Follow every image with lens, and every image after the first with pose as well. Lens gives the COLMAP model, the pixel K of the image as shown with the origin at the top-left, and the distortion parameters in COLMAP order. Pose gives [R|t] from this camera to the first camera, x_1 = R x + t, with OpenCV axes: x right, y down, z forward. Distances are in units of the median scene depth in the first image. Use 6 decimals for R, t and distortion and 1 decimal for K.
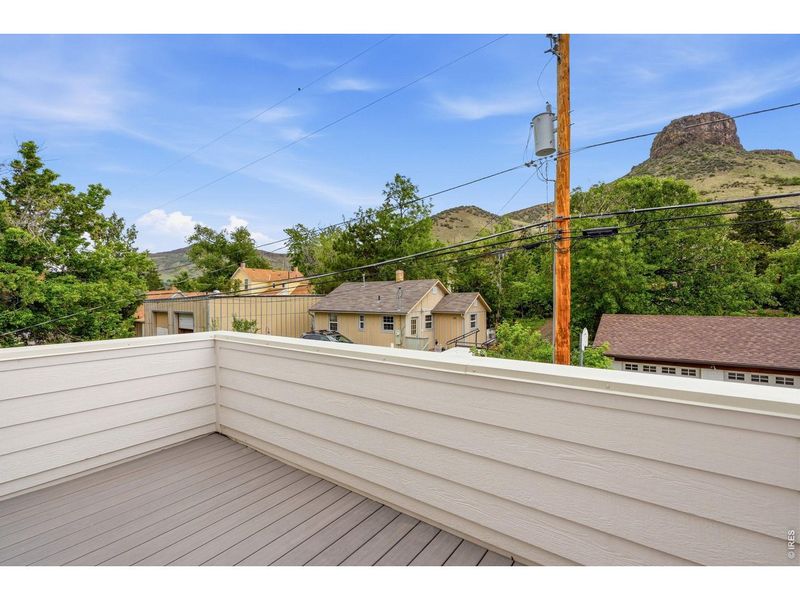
lens RADIAL K [[362.3, 0, 403.4], [0, 362.3, 300.6], [0, 0, 1]] dist [0.002218, 0.000185]
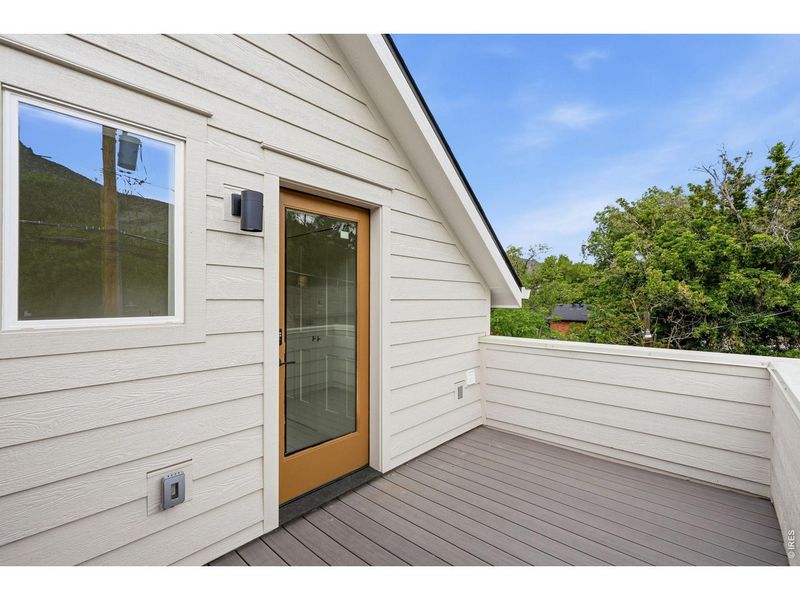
lens RADIAL K [[362.3, 0, 403.5], [0, 362.3, 300.7], [0, 0, 1]] dist [0.002218, 0.000185]
pose [[-0.096997, 0.006691, -0.995262, 0.064271], [-0.012452, 0.999891, 0.007935, -0.005221], [0.995207, 0.013162, -0.096903, 0.090424]]
